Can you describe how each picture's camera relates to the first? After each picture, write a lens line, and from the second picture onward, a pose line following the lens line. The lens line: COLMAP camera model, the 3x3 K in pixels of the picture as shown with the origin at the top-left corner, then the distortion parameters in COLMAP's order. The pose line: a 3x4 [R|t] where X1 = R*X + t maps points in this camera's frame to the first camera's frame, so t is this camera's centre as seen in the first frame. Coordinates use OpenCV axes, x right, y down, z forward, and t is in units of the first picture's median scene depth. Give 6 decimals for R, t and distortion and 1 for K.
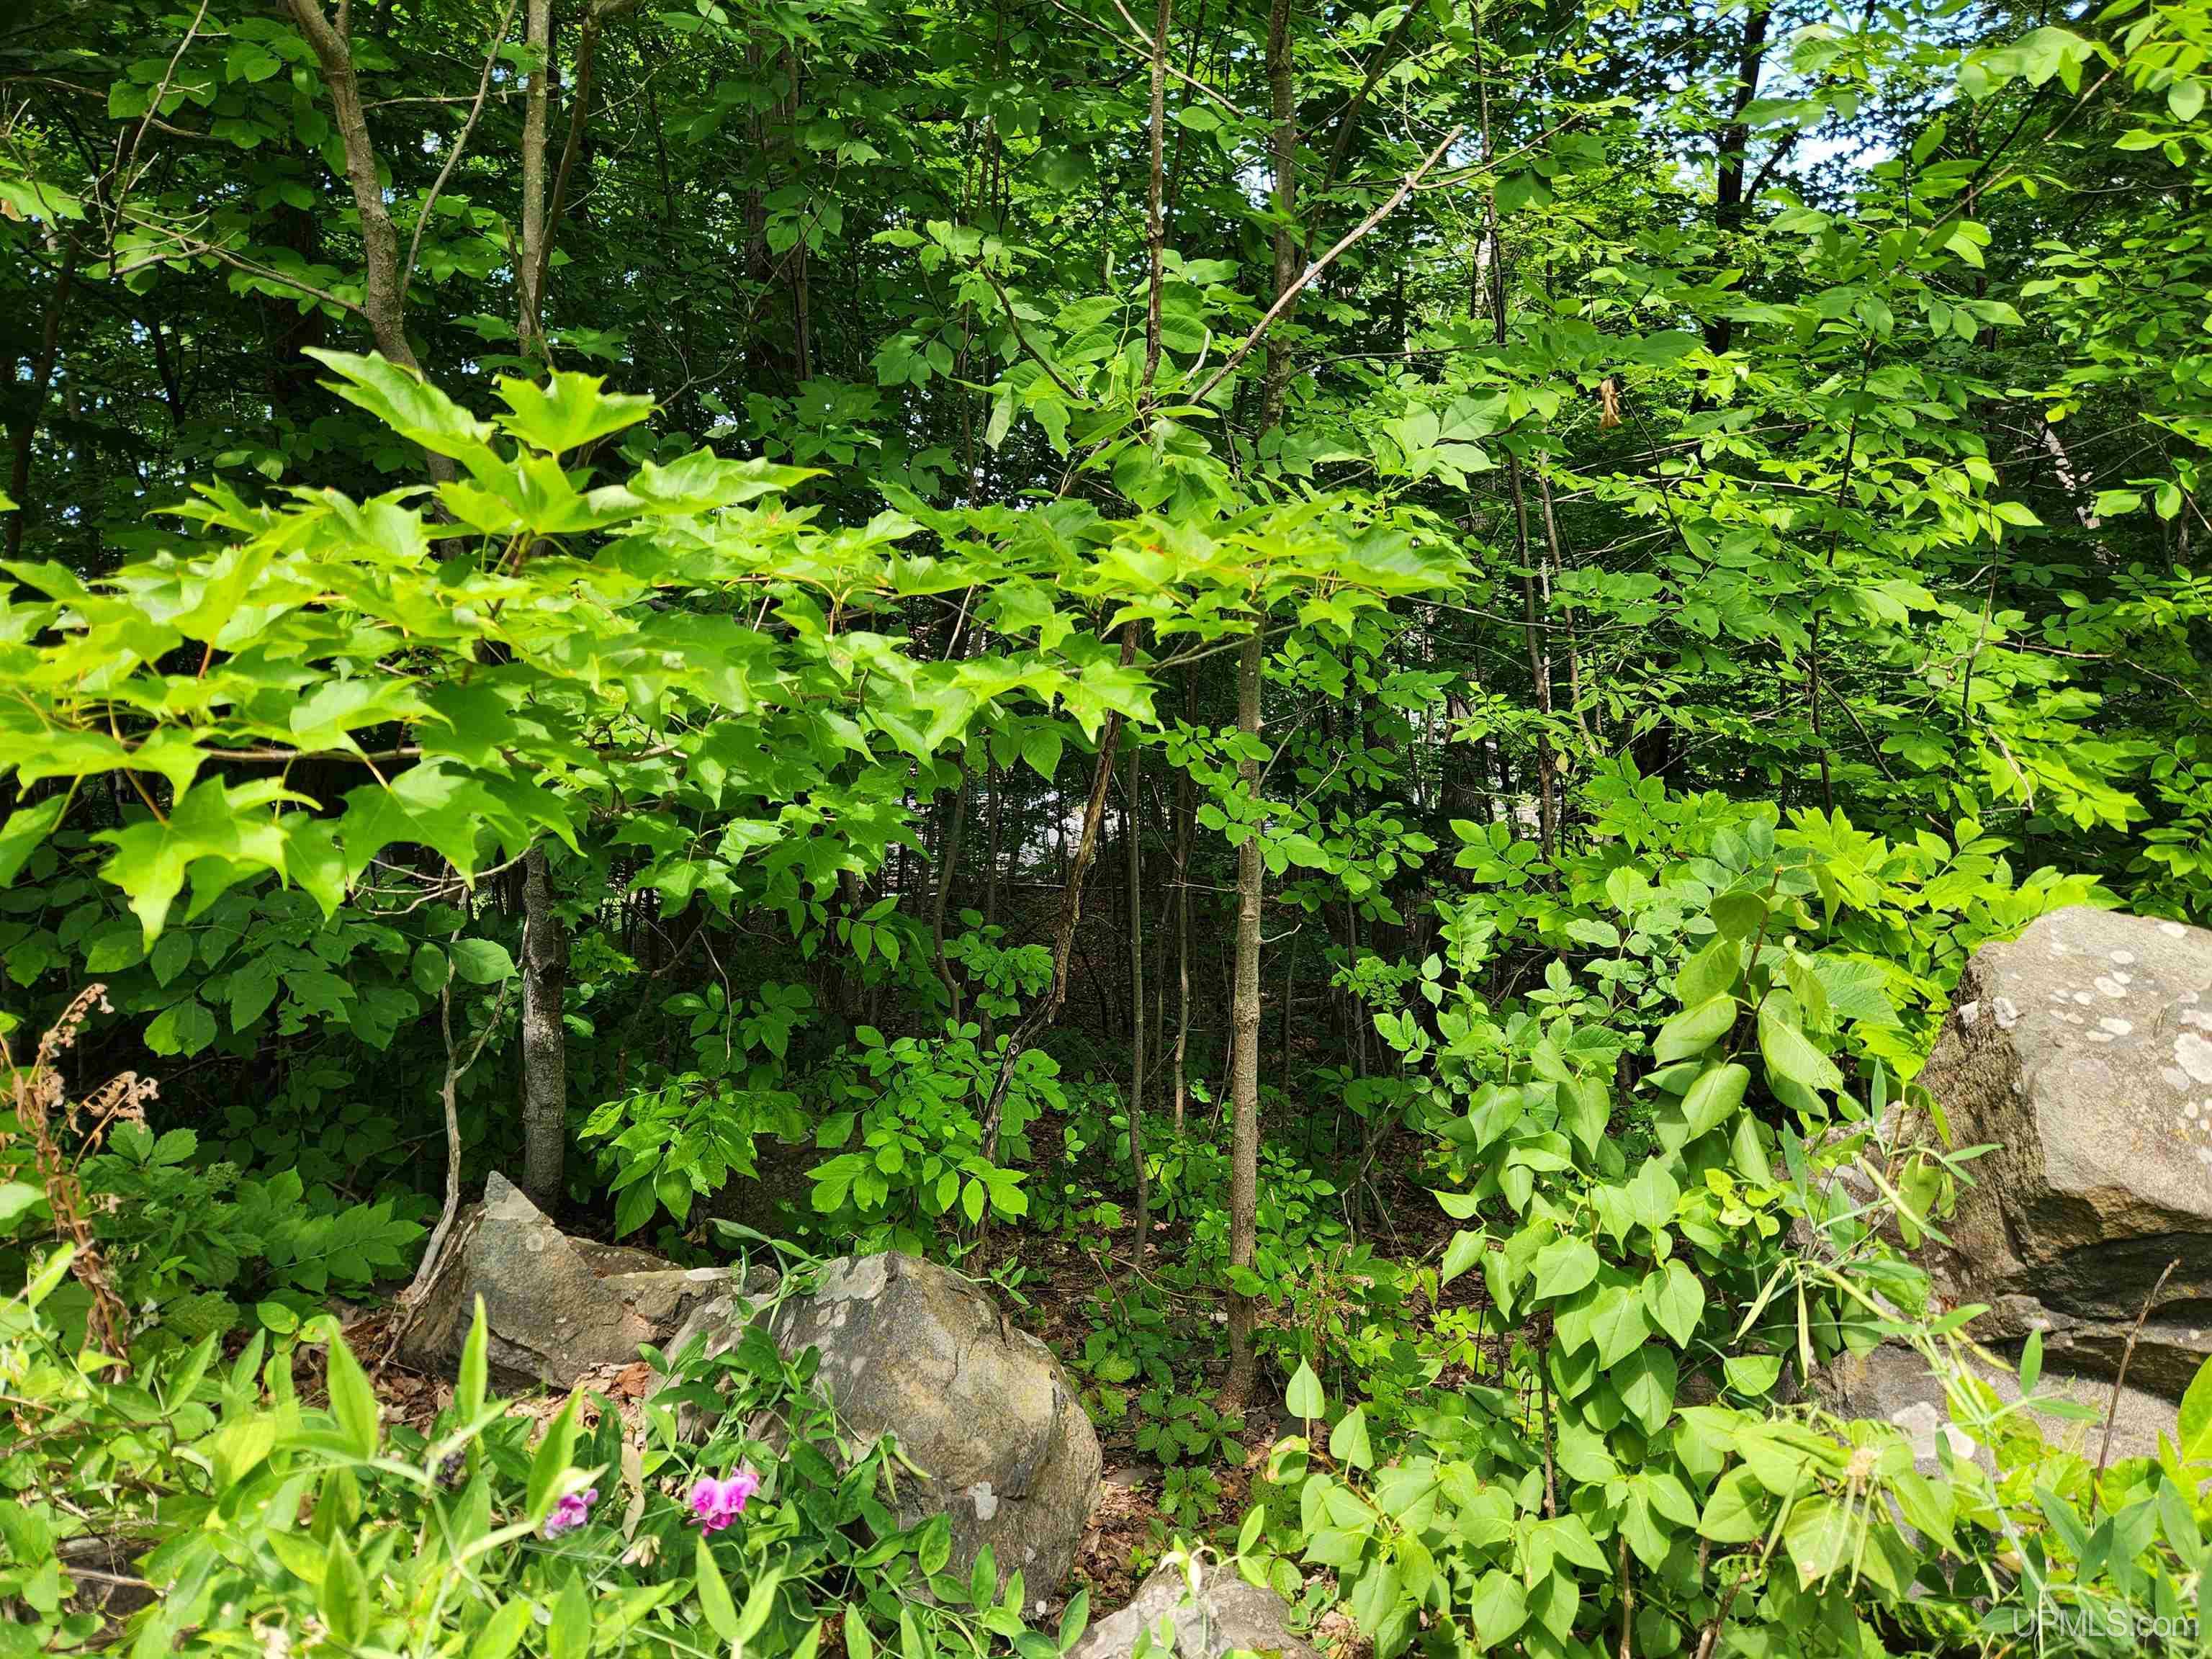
lens RADIAL K [[1491.2, 0, 1099.7], [0, 1491.2, 834.1], [0, 0, 1]] dist [0.084028, -0.085571]
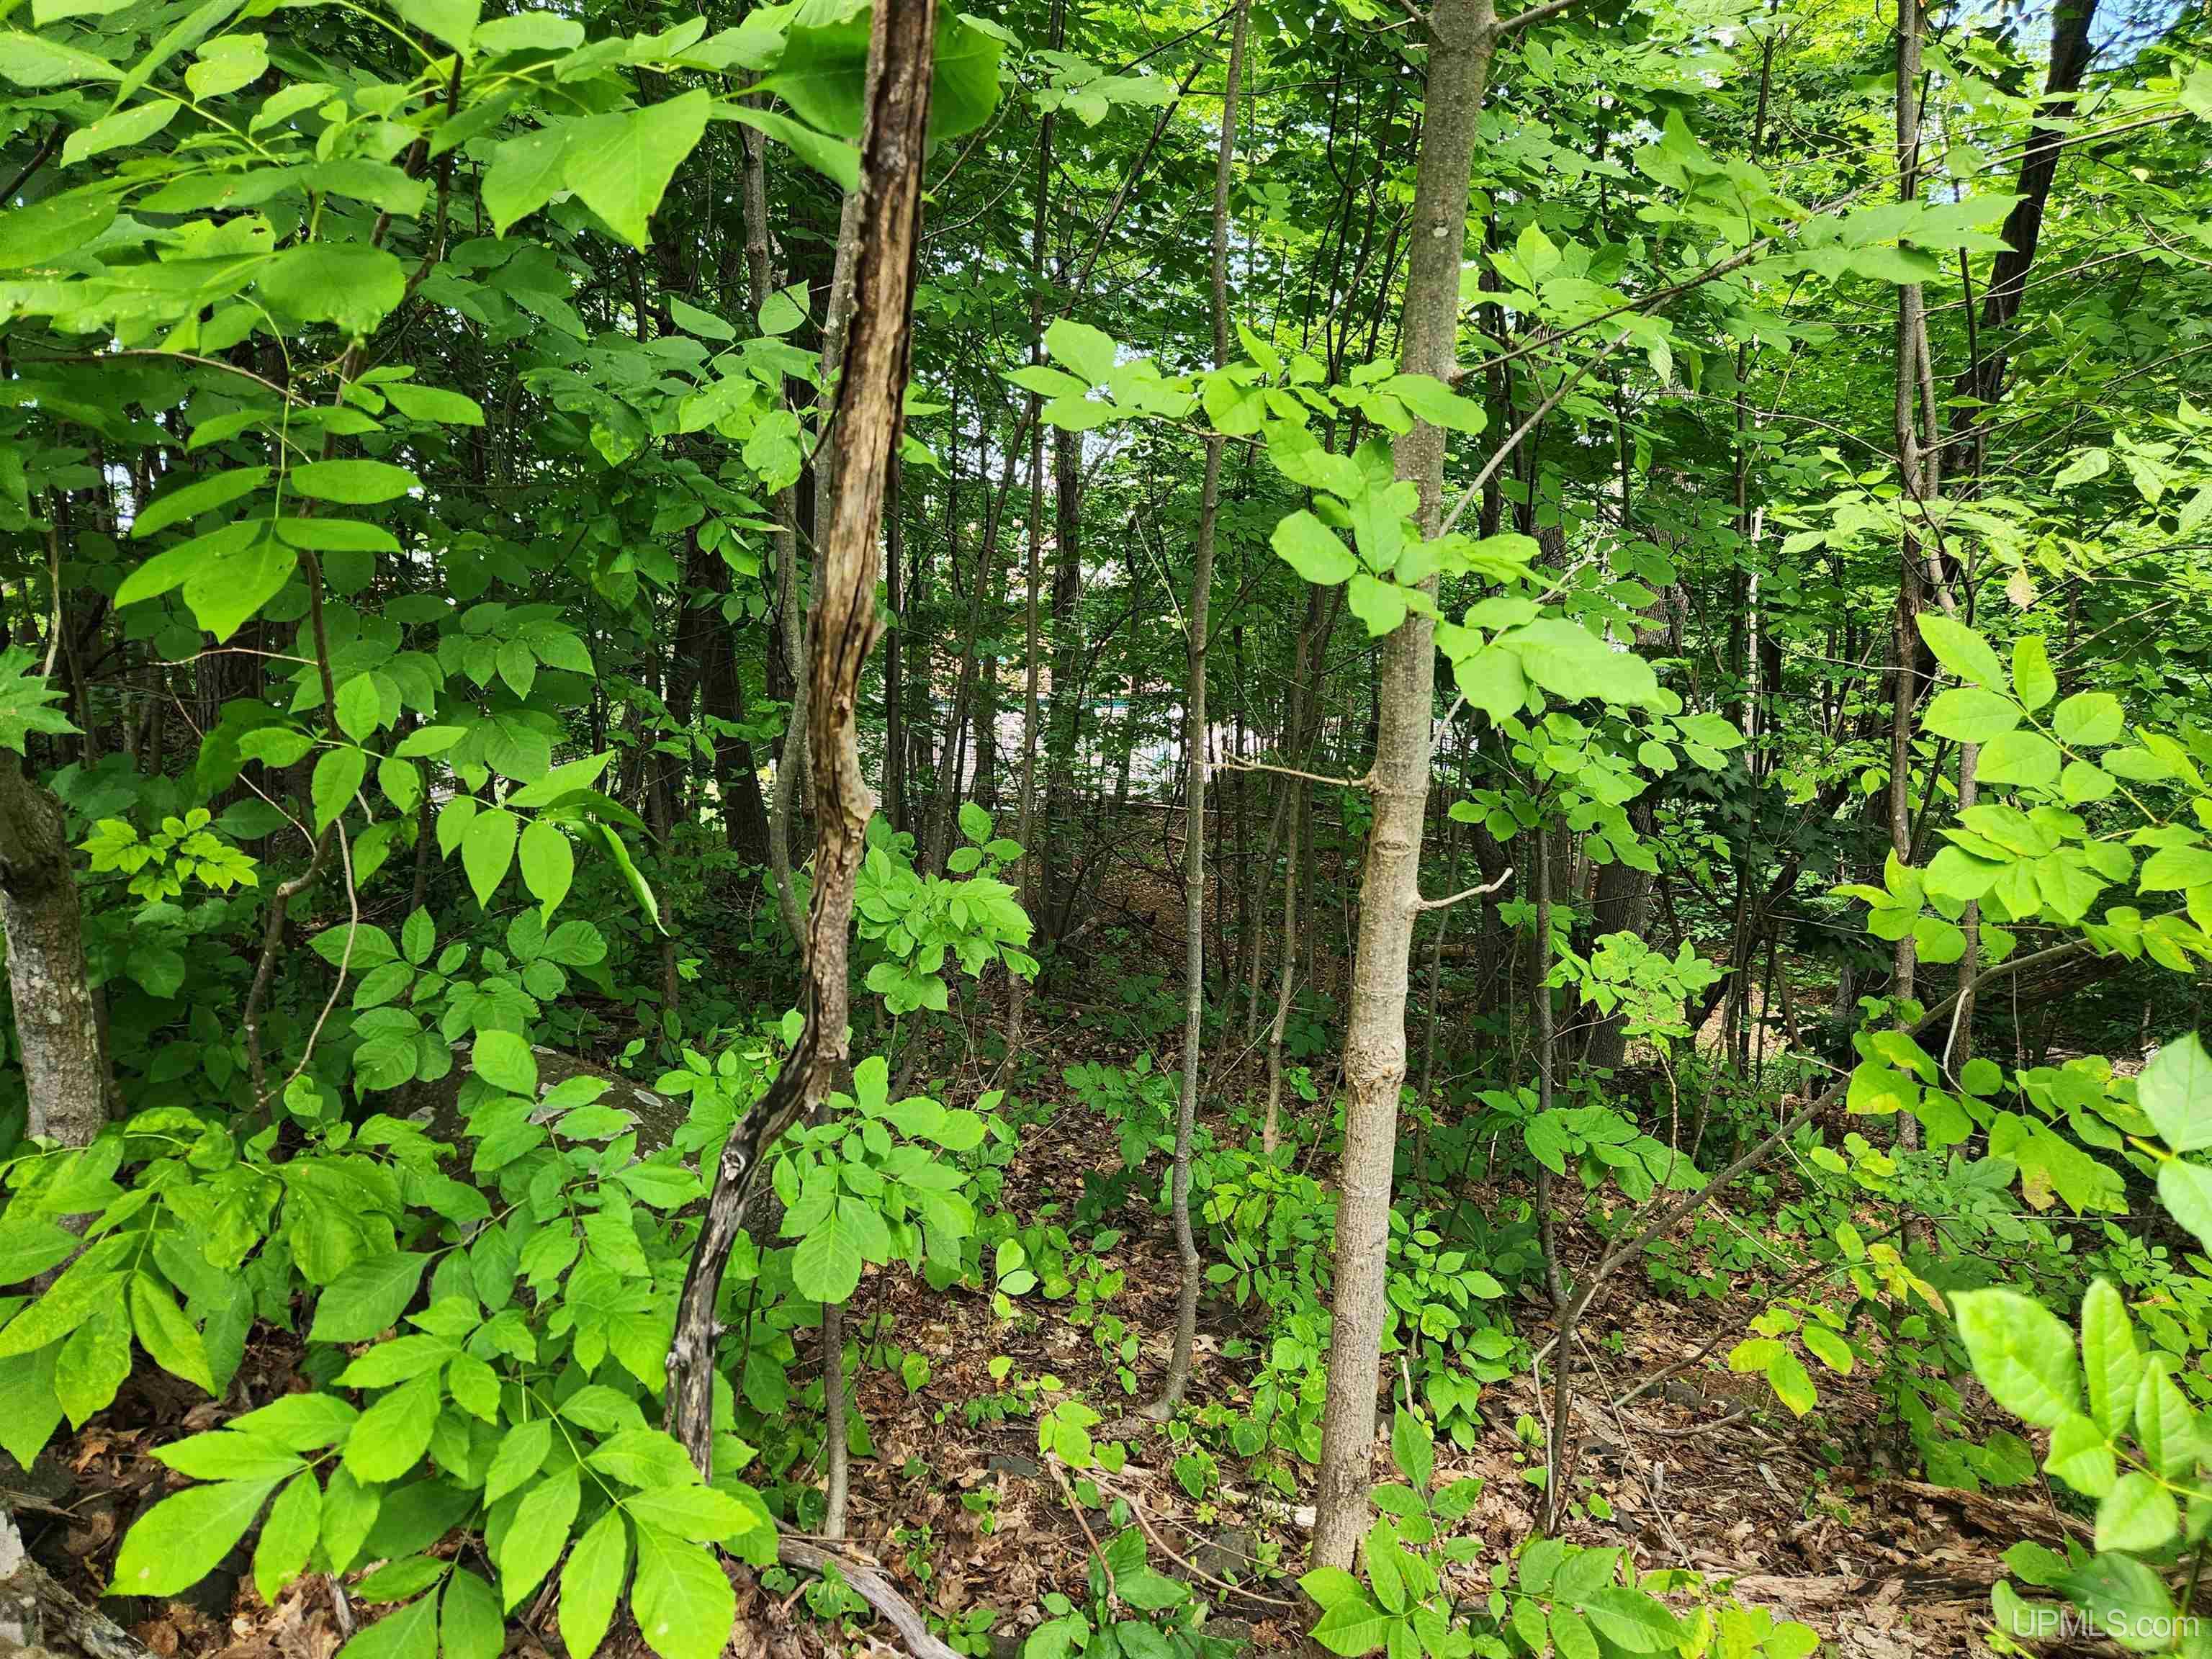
lens RADIAL K [[1499.7, 0, 1101.1], [0, 1499.7, 811.3], [0, 0, 1]] dist [0.079408, -0.074365]
pose [[0.994876, 0.054514, -0.085148, 0.089204], [-0.051231, 0.997874, 0.040278, 0.056170], [0.087163, -0.035709, 0.995554, 0.976970]]
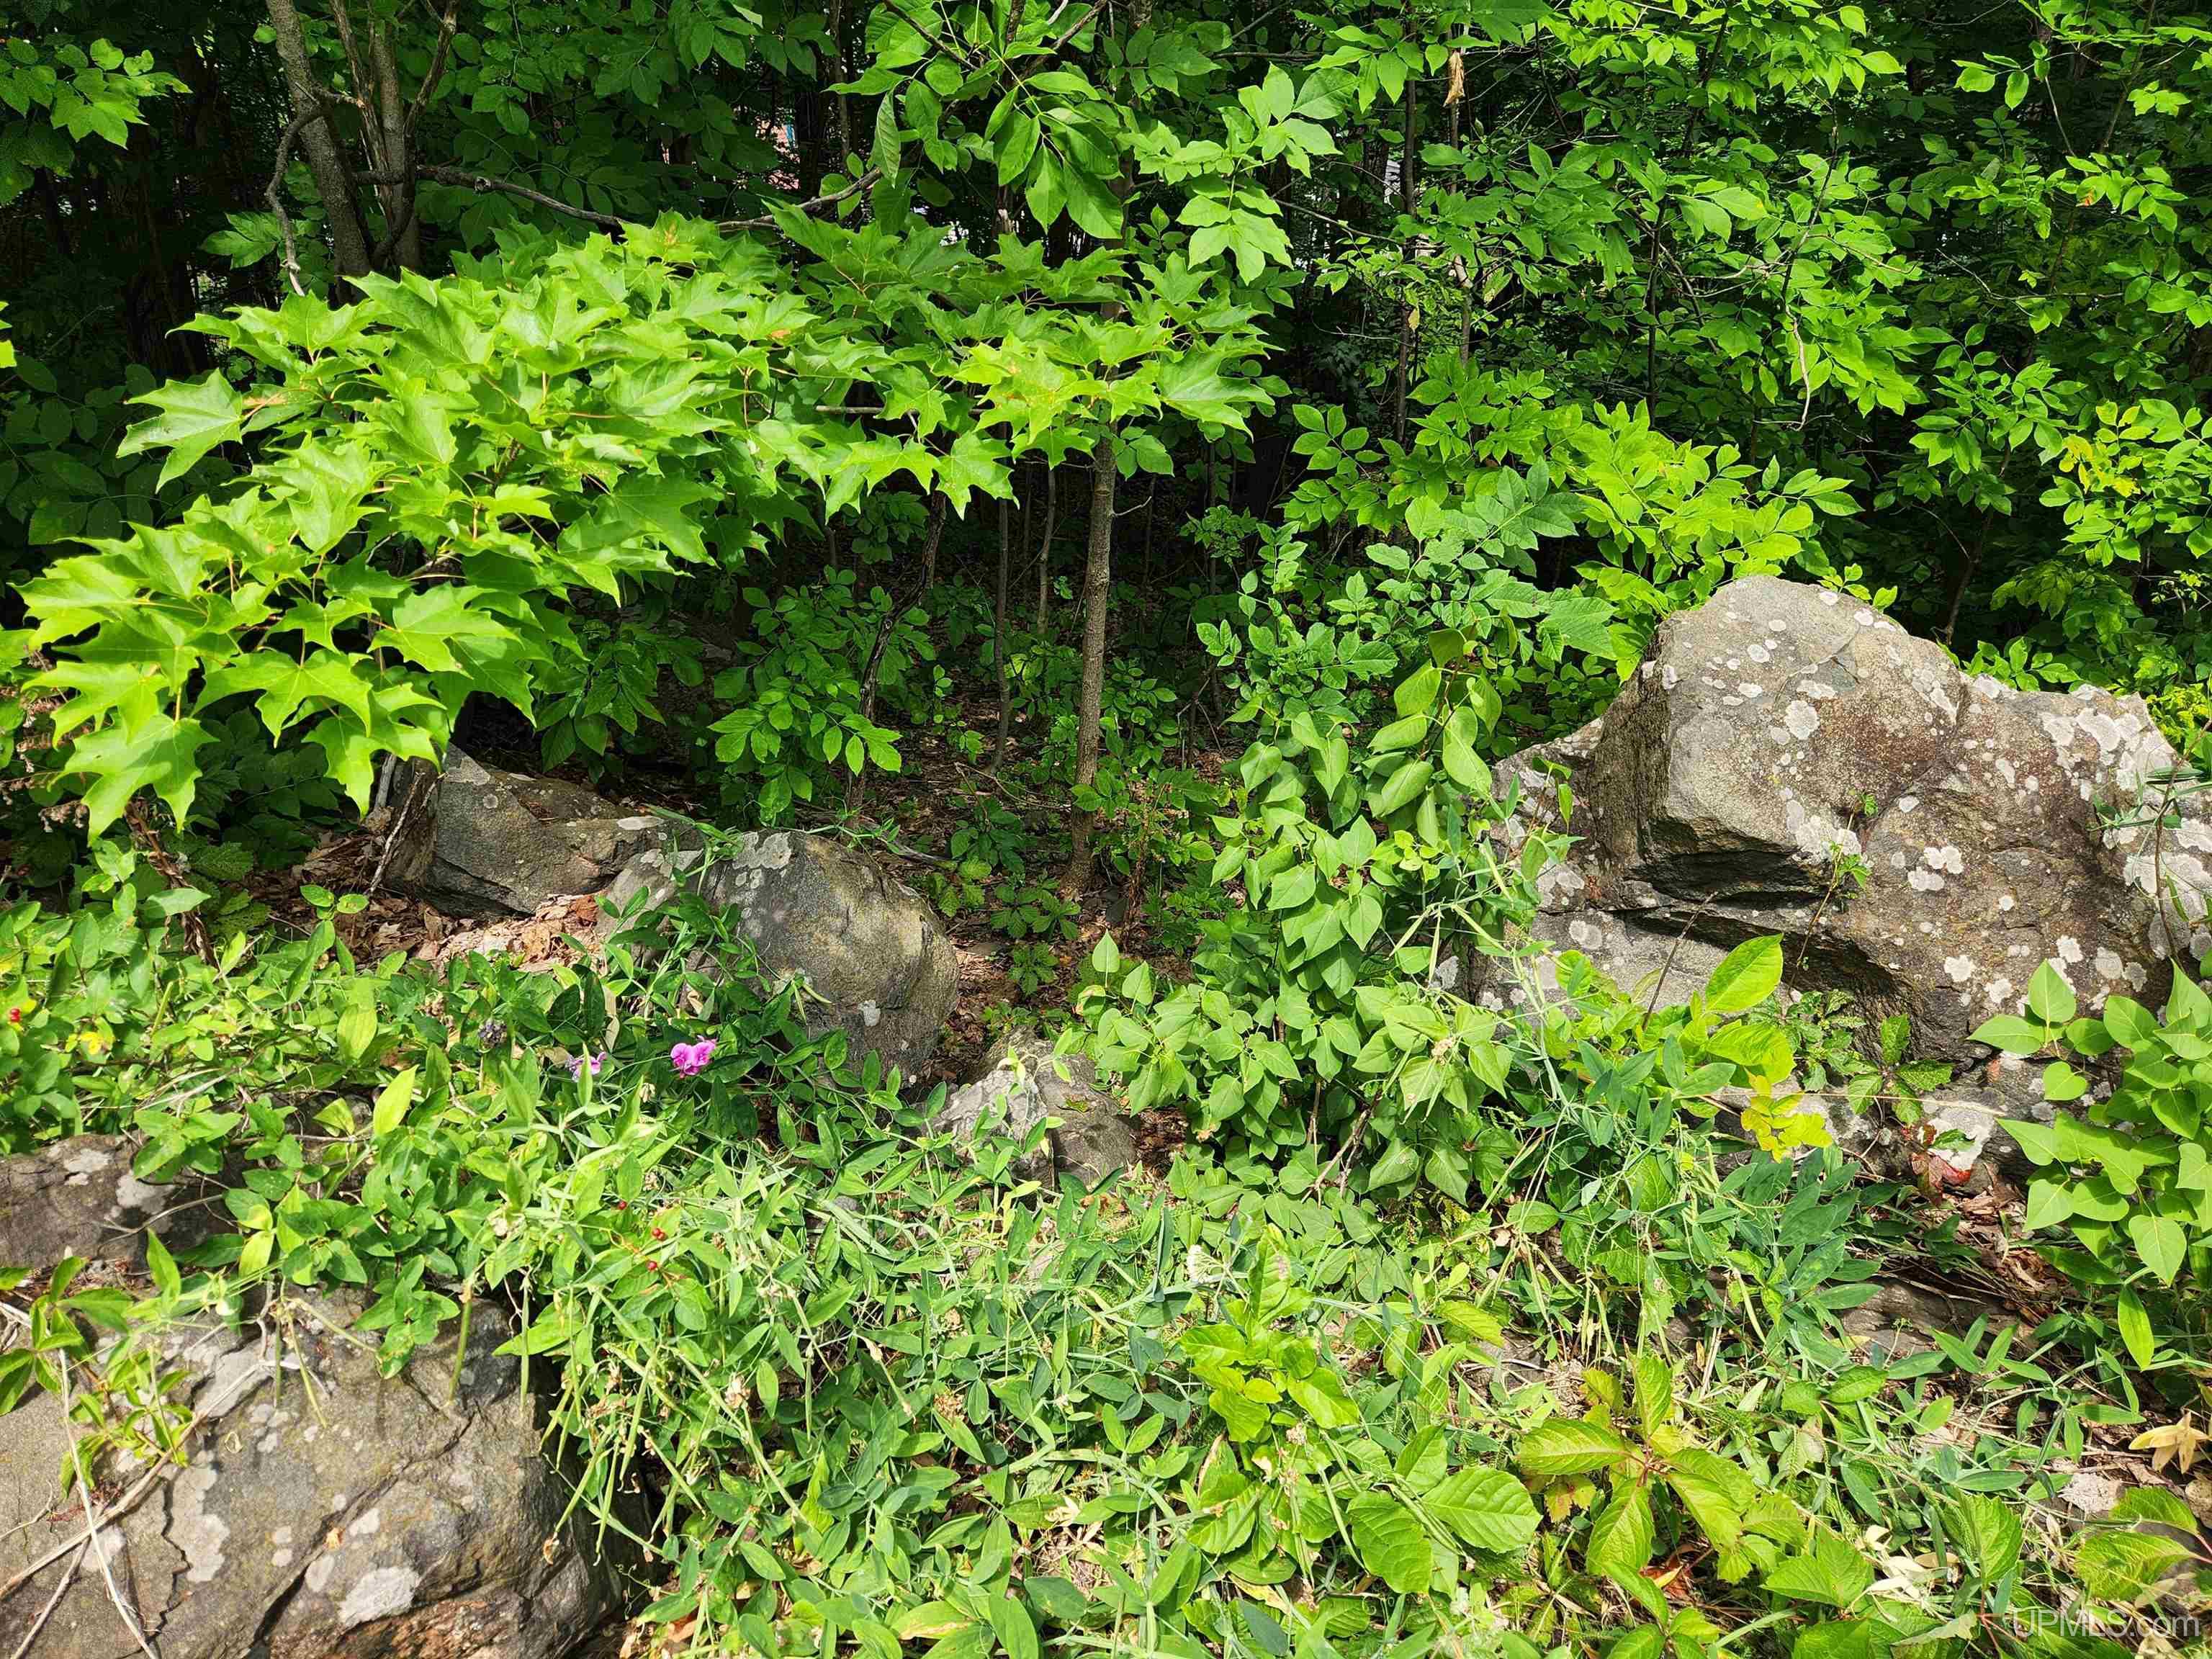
lens RADIAL K [[1496.5, 0, 1076.6], [0, 1496.5, 814.4], [0, 0, 1]] dist [0.088890, -0.085631]
pose [[0.997297, 0.014895, 0.071952, 0.007983], [-0.039402, 0.934950, 0.352584, -0.195428], [-0.062020, -0.354466, 0.933010, -0.191026]]
